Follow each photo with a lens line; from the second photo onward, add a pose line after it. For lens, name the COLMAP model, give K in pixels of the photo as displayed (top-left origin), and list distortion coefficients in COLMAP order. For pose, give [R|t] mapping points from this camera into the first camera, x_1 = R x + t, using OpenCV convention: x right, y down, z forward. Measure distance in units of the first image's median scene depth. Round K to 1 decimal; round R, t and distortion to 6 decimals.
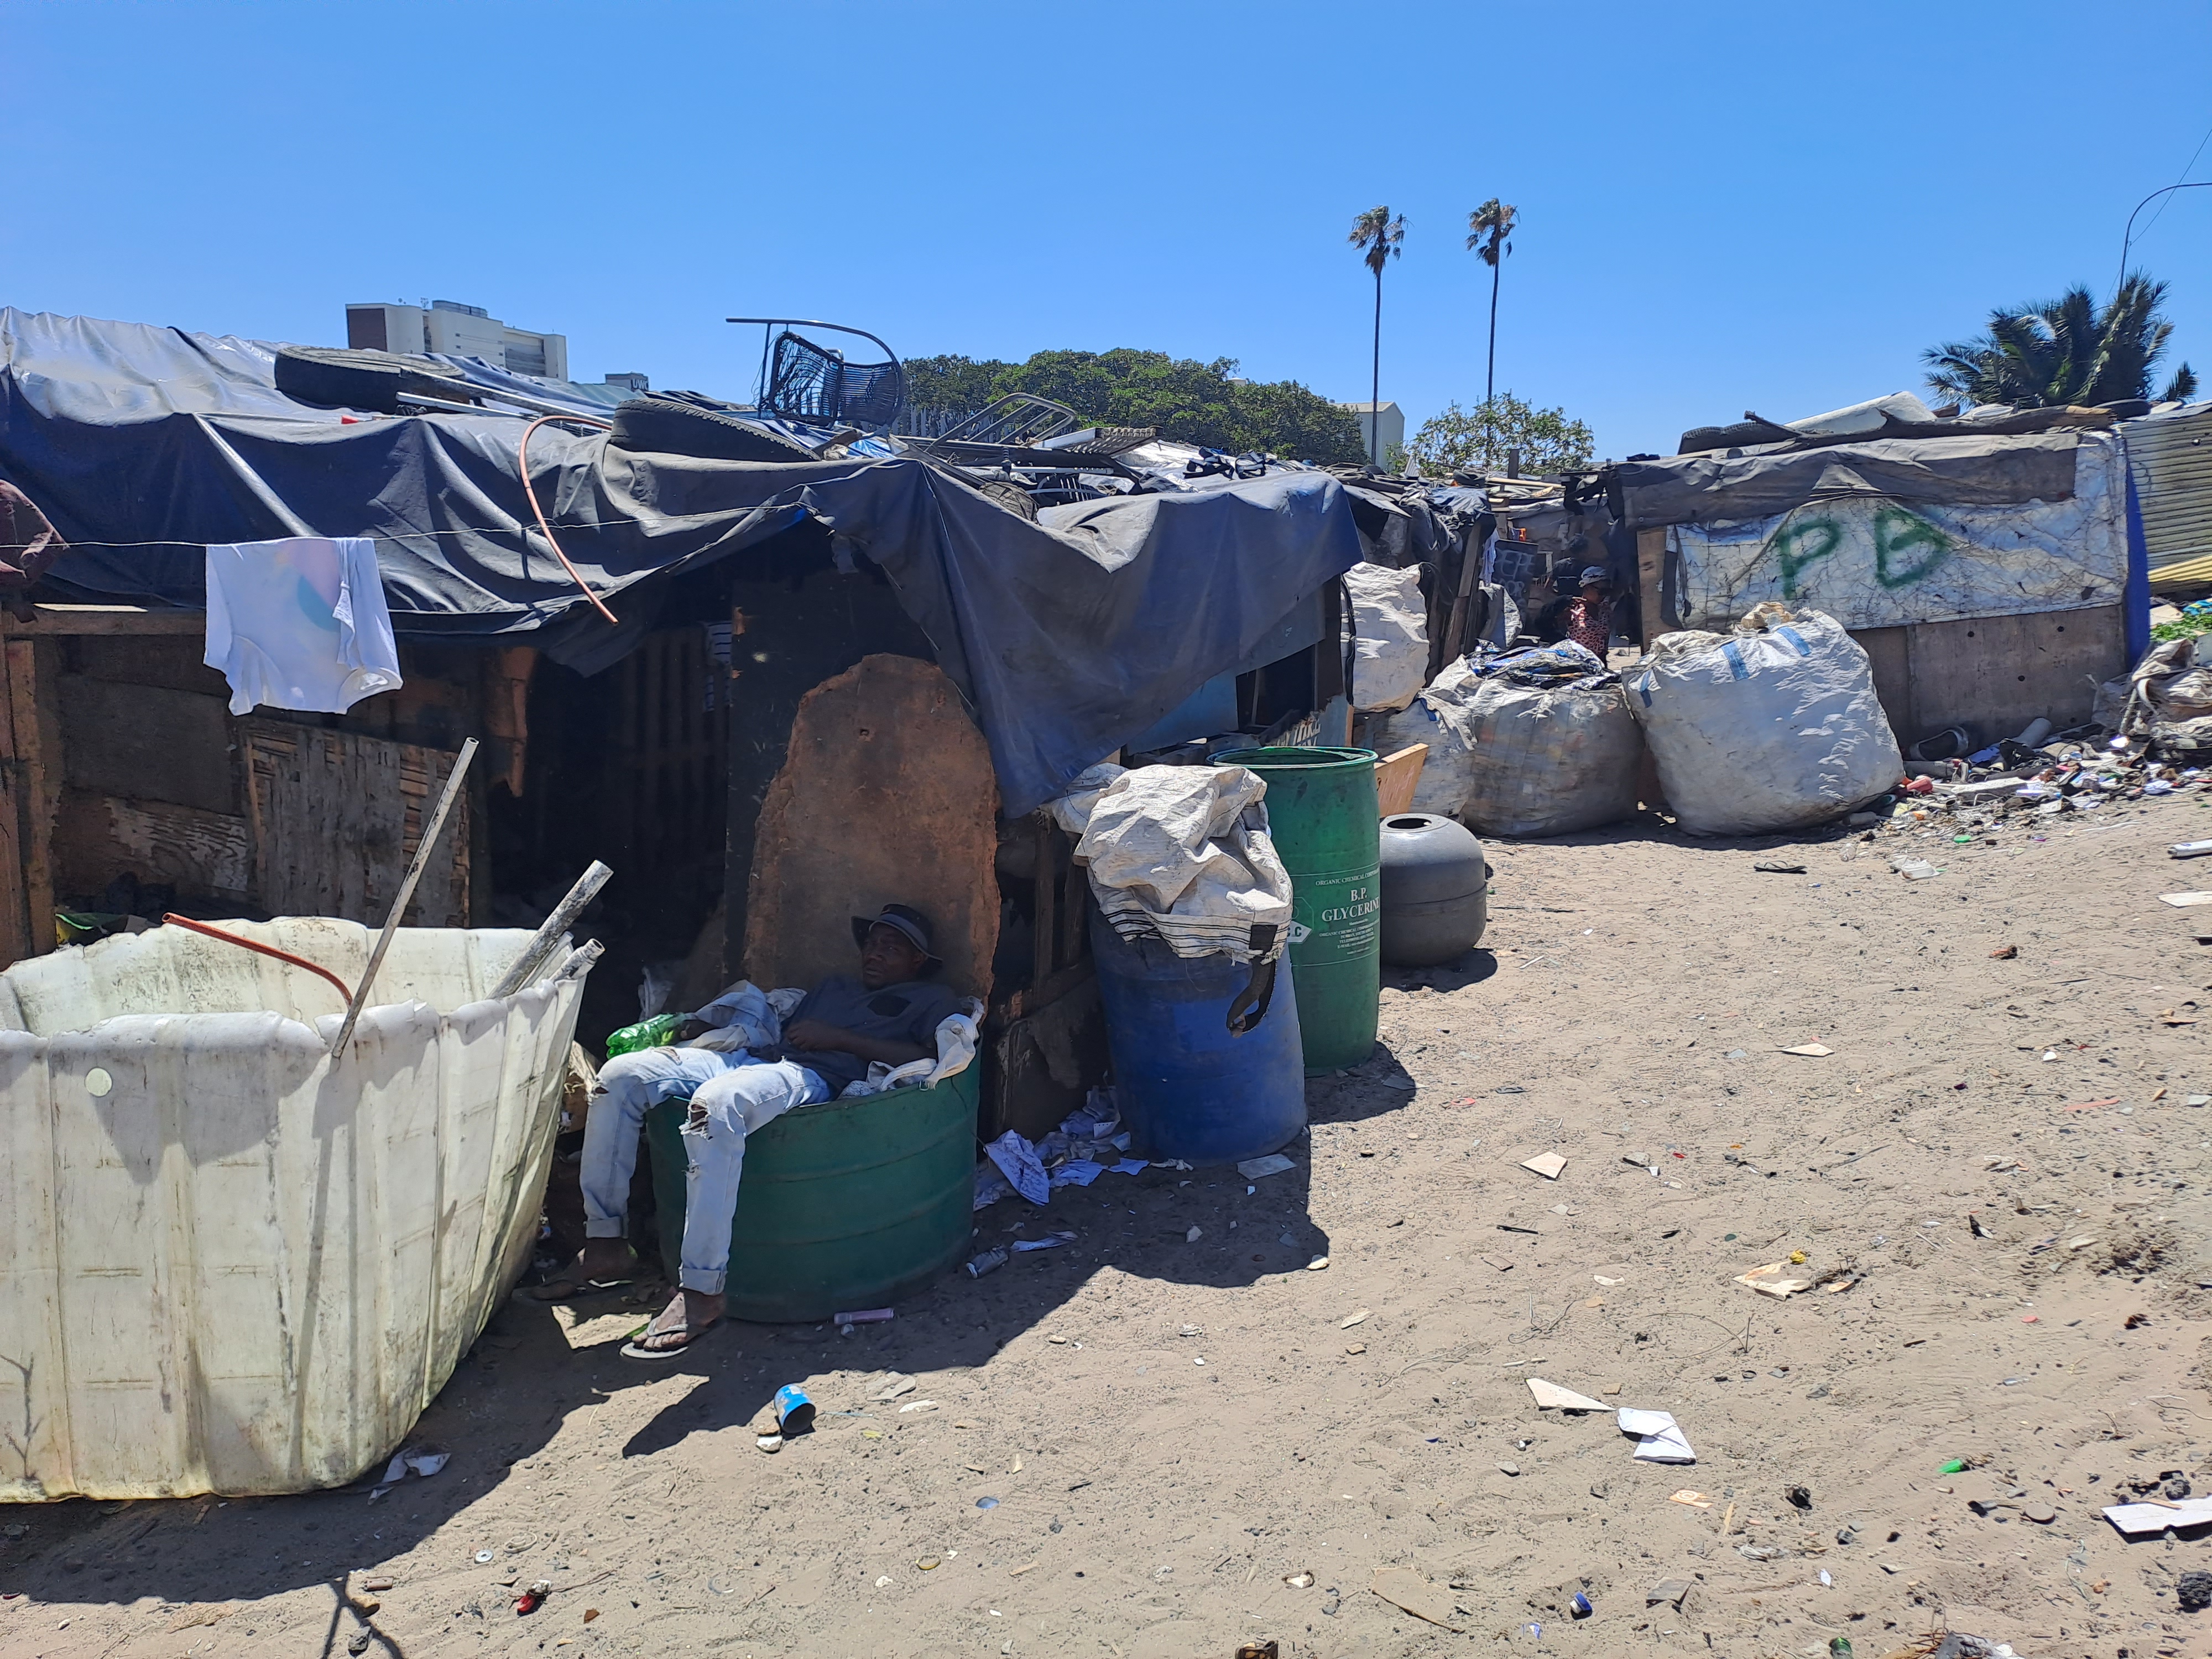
lens RADIAL K [[1638.8, 0, 1083.4], [0, 1638.8, 812.9], [0, 0, 1]] dist [0.081977, -0.081974]
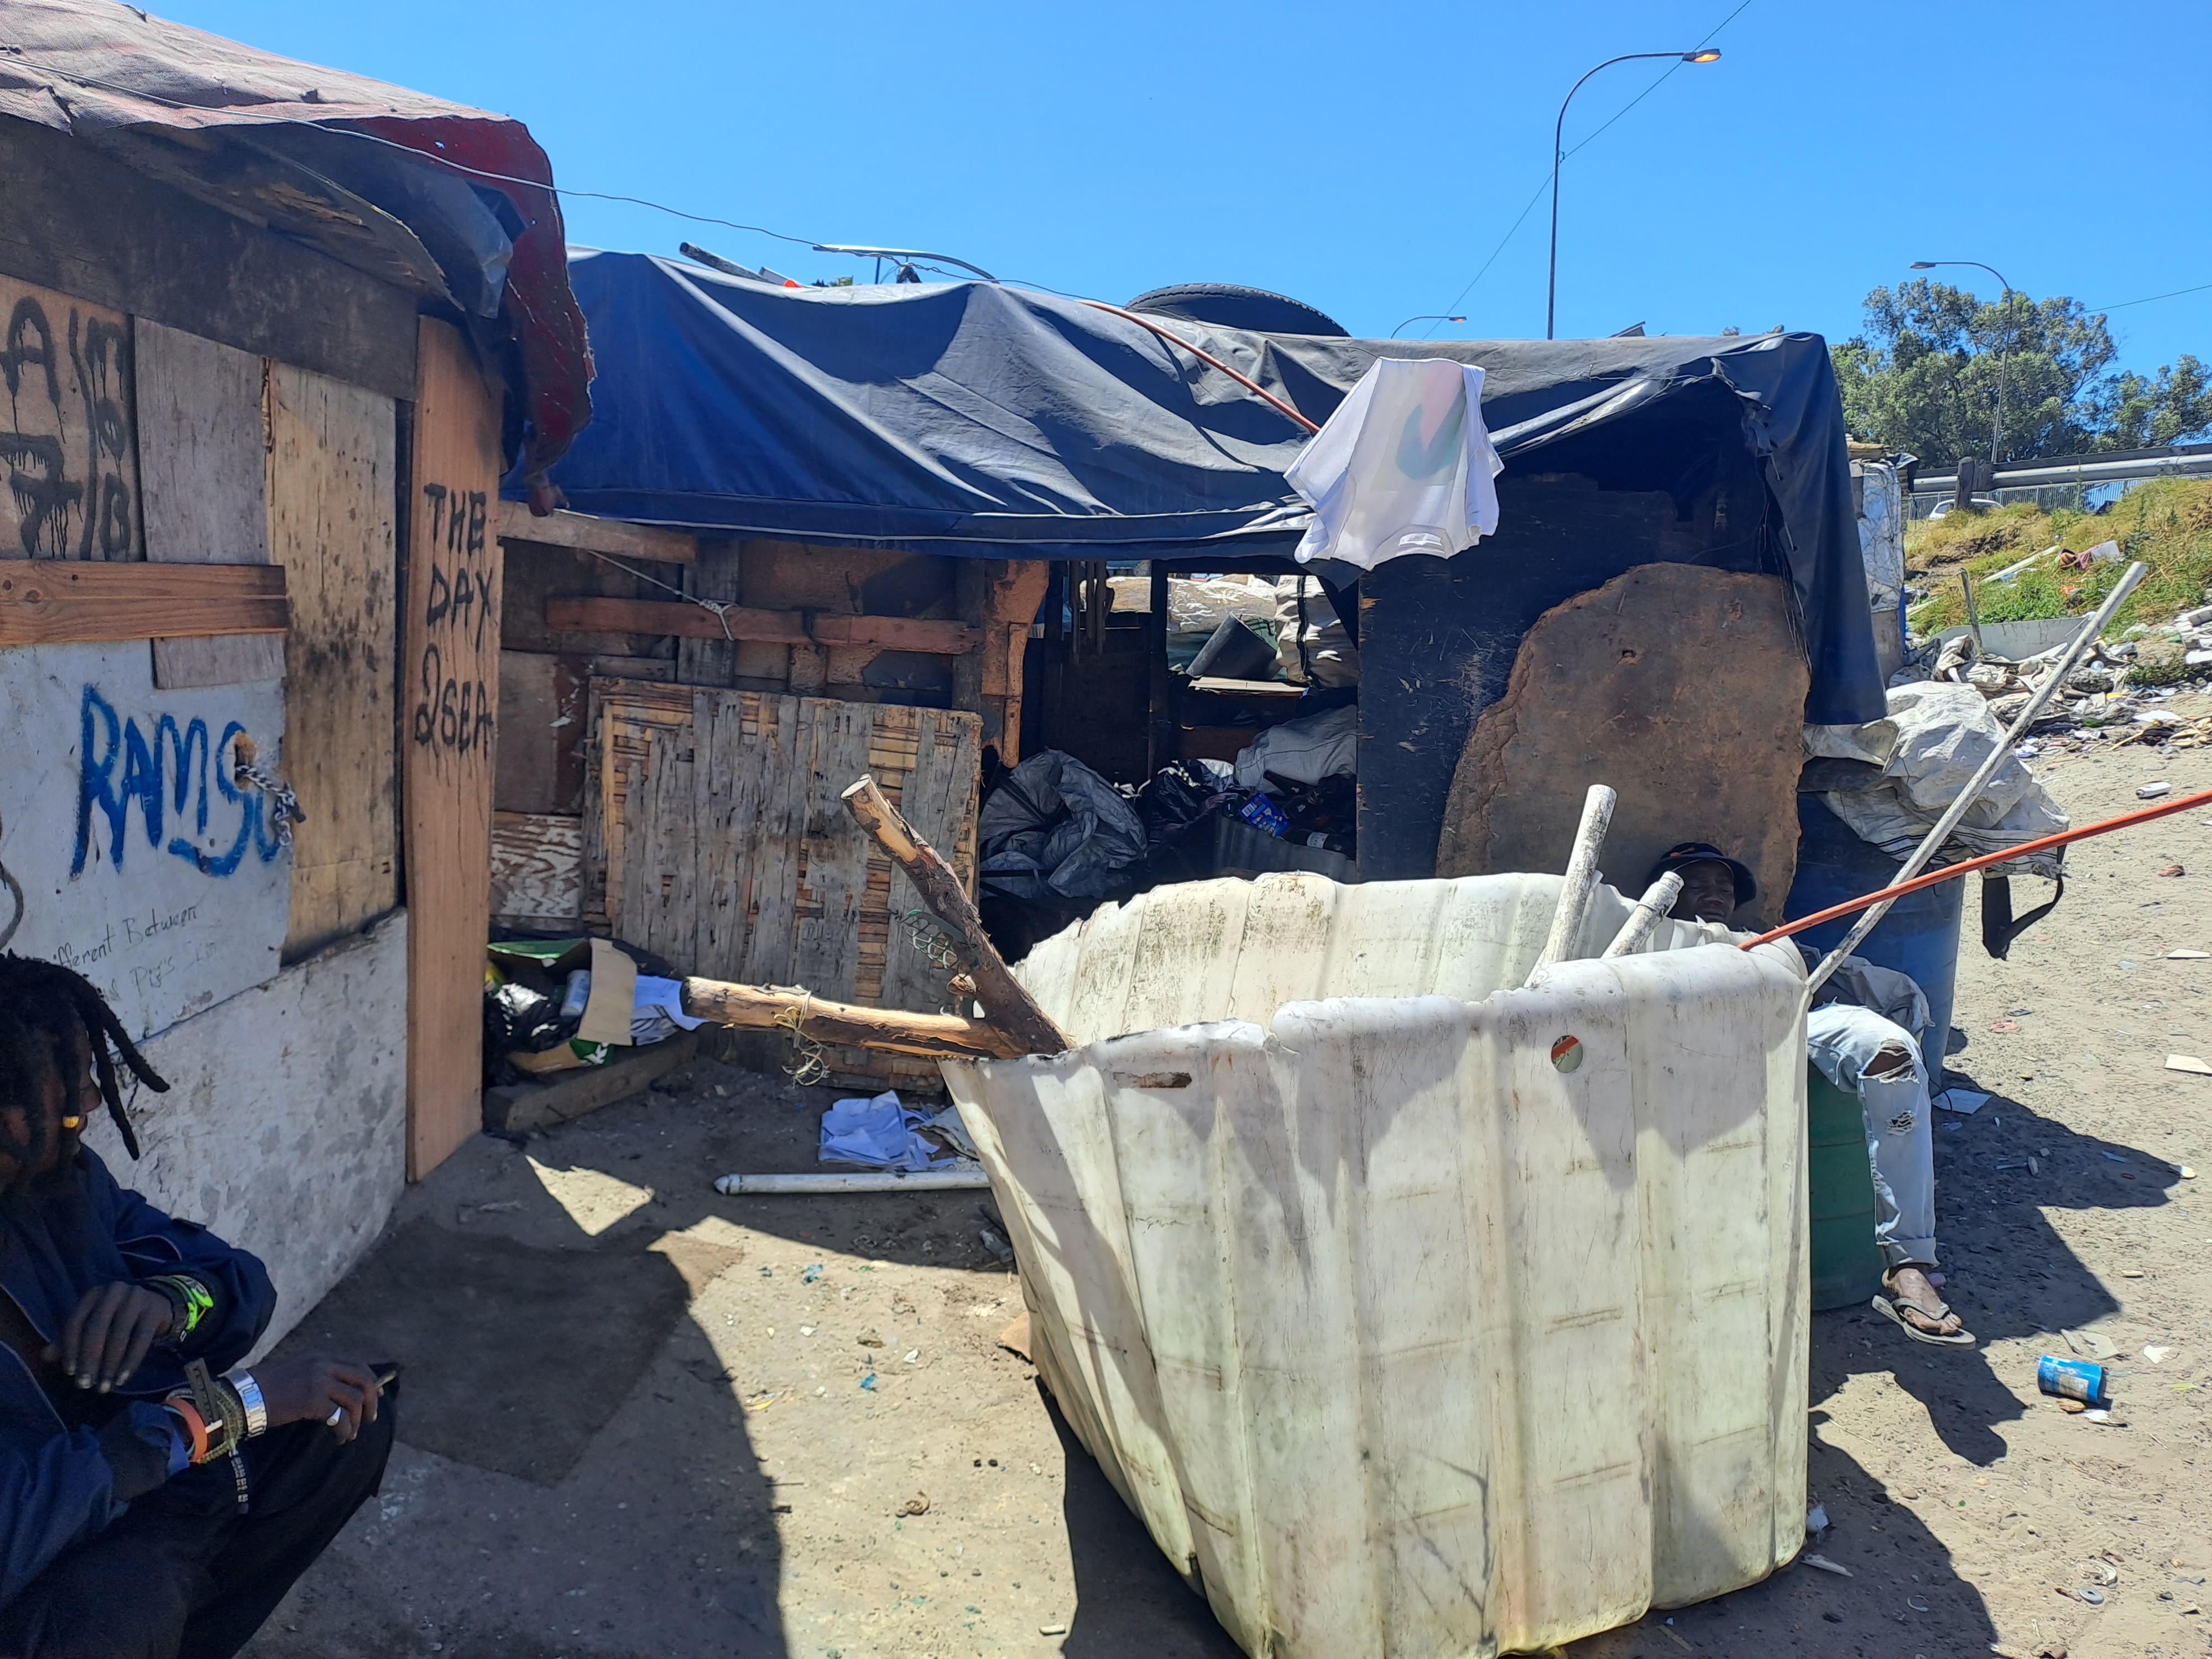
lens RADIAL K [[1638.8, 0, 1085.0], [0, 1638.8, 823.9], [0, 0, 1]] dist [0.081977, -0.081974]
pose [[0.916714, -0.041512, 0.397382, -0.772115], [0.056161, 0.998101, -0.025291, 0.049355], [-0.395578, 0.045502, 0.917305, 0.305887]]
